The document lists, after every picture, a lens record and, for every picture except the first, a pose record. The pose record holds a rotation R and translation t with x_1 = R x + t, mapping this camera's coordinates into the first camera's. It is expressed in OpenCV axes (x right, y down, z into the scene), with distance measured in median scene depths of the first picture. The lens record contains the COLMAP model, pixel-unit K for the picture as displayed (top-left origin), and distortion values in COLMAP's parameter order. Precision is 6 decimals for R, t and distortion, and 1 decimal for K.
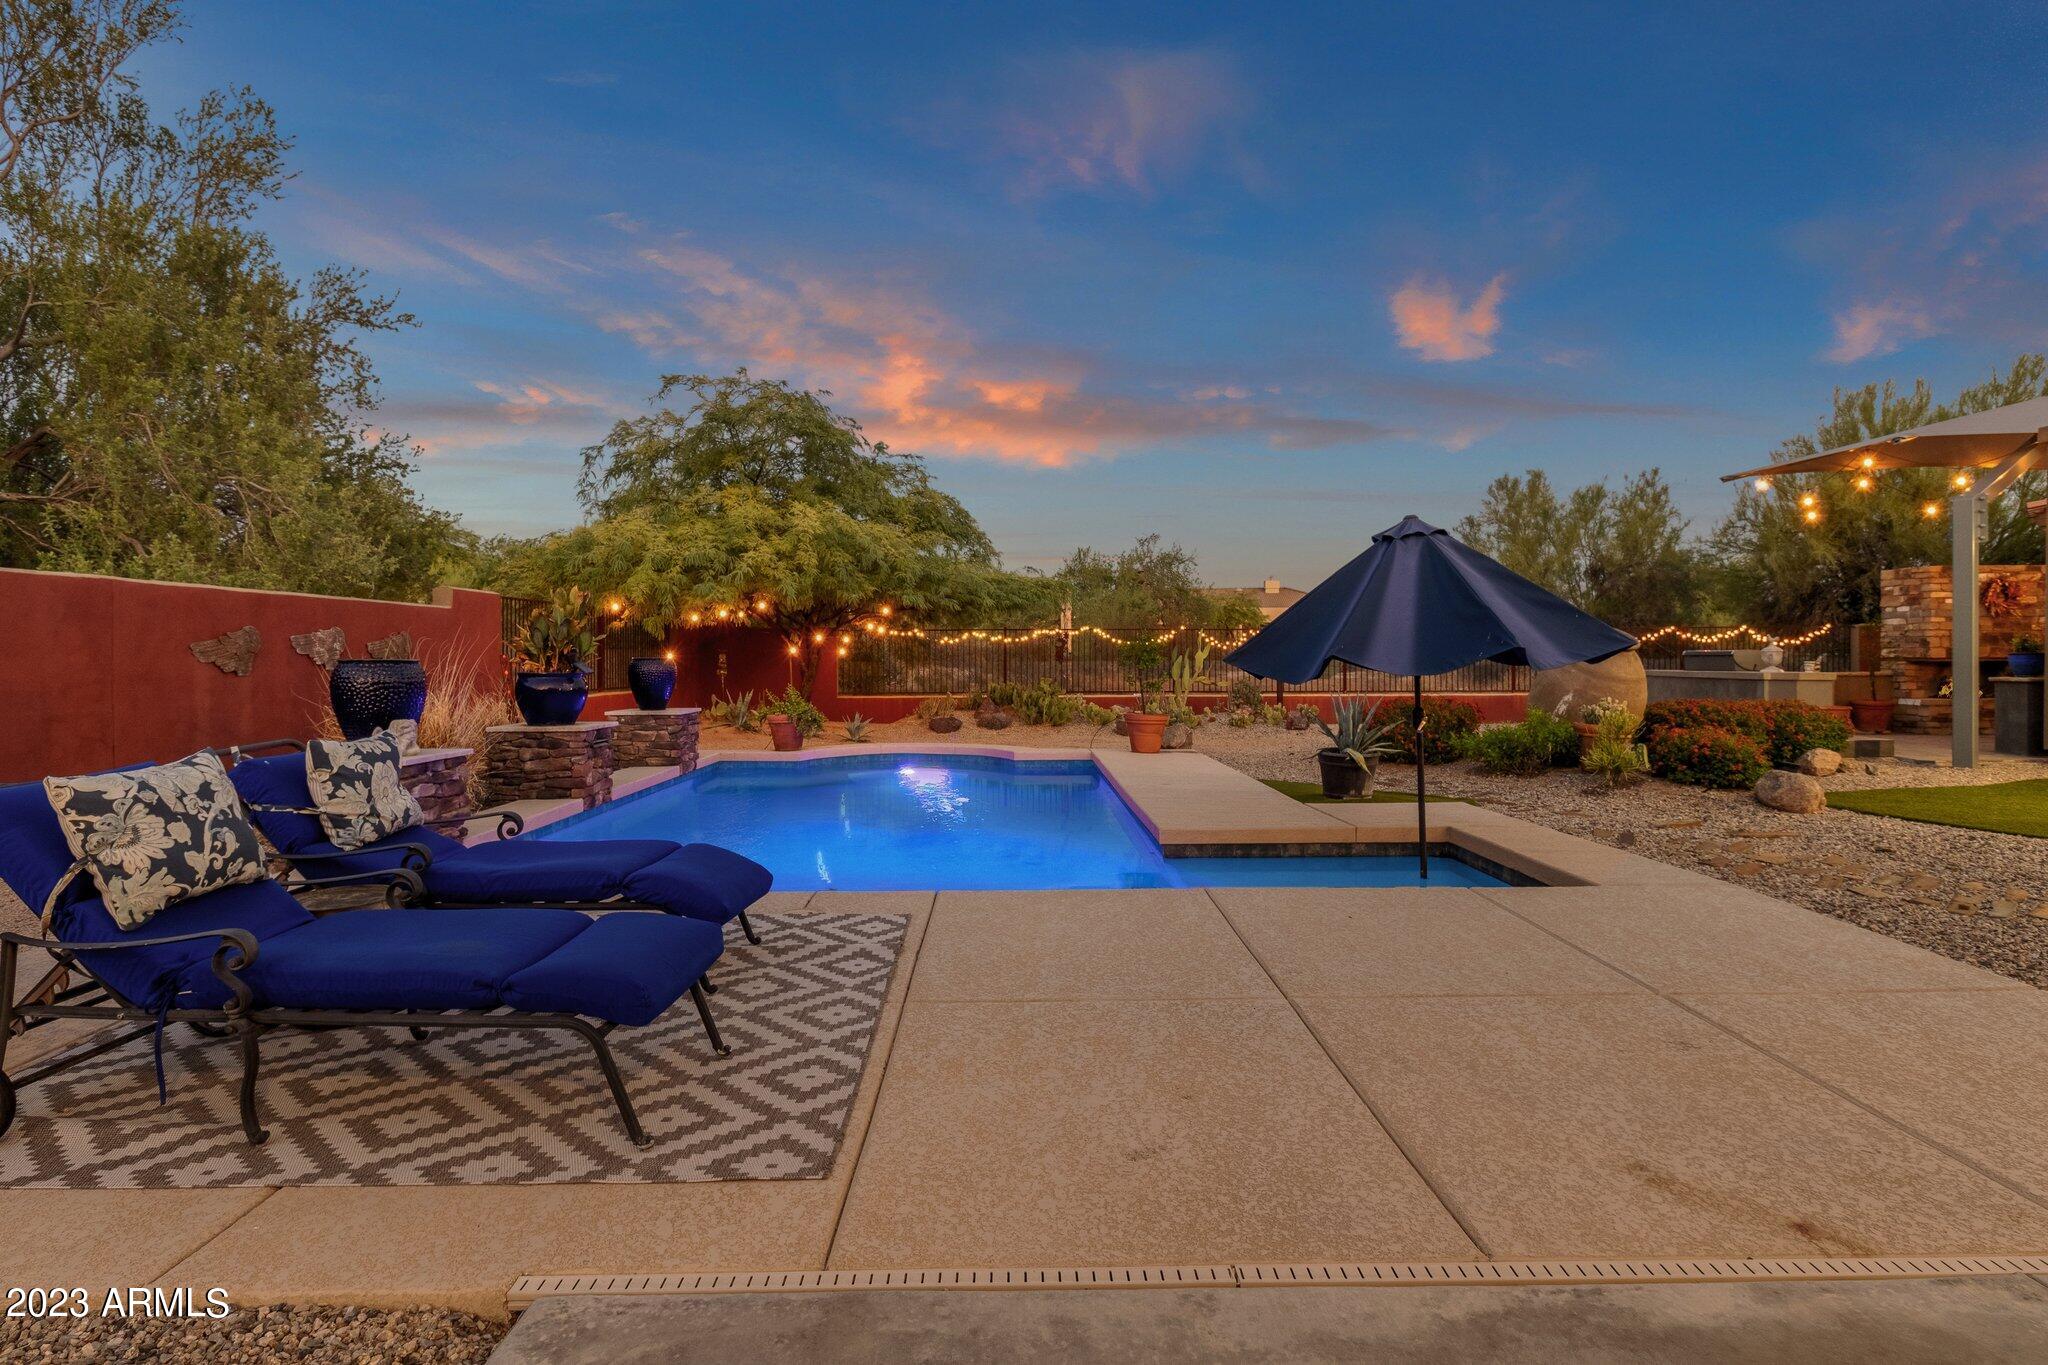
lens RADIAL K [[1094.7, 0, 1052.1], [0, 1094.7, 683.3], [0, 0, 1]] dist [-0.002187, -0.000348]
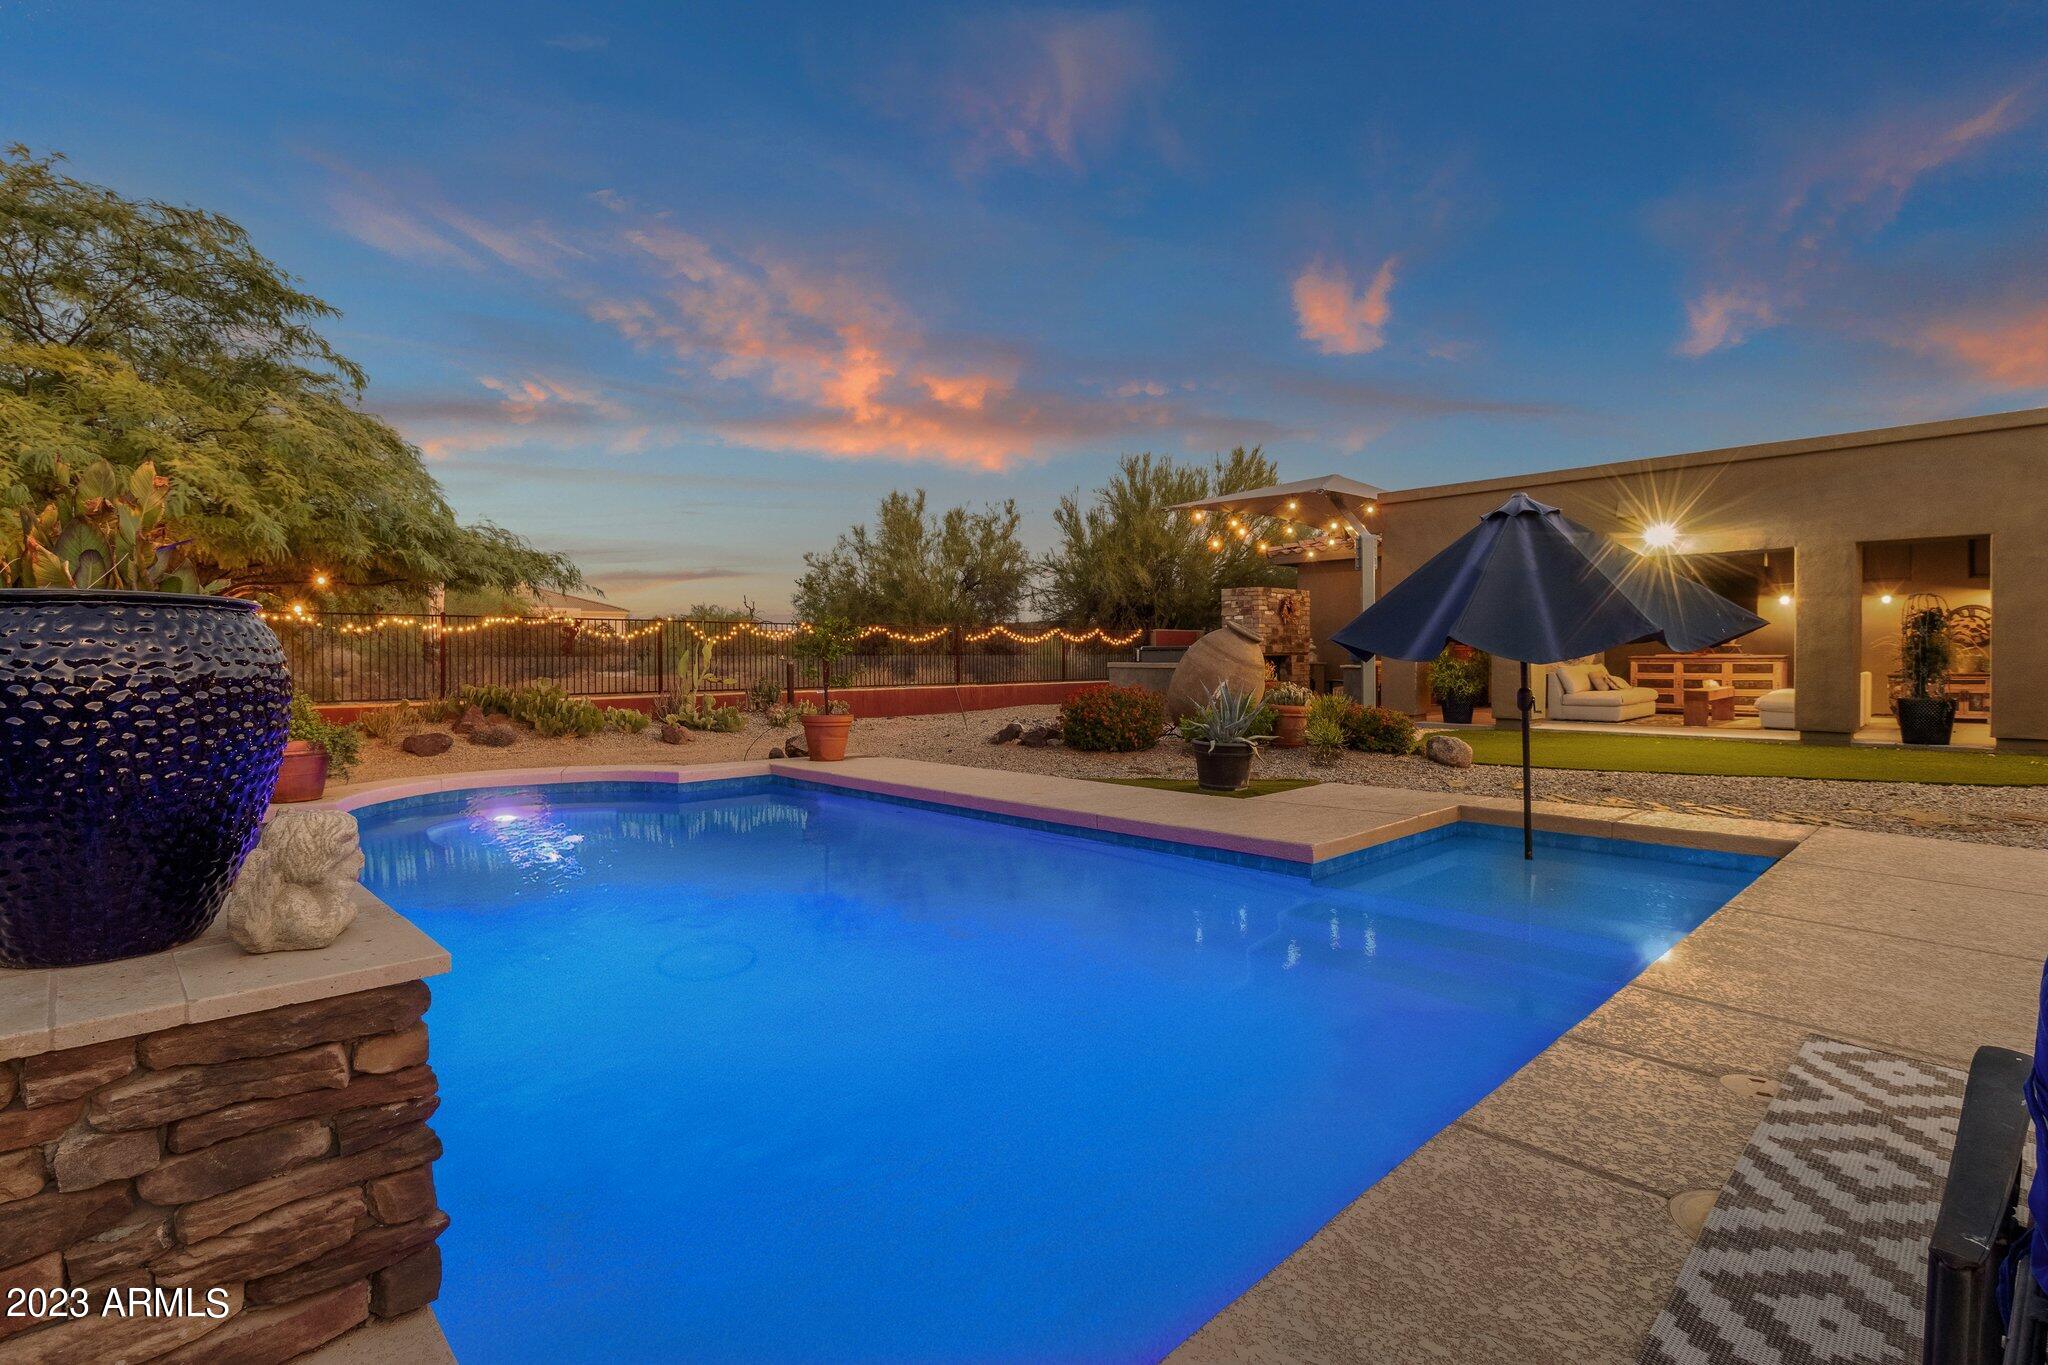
lens RADIAL K [[981.7, 0, 1024.0], [0, 981.7, 682.5], [0, 0, 1]] dist [-0.001160, -0.000137]
pose [[0.733445, -0.017537, 0.679523, -0.605530], [0.019046, 0.999805, 0.005245, 0.004200], [-0.679482, 0.009095, 0.733636, 0.655201]]
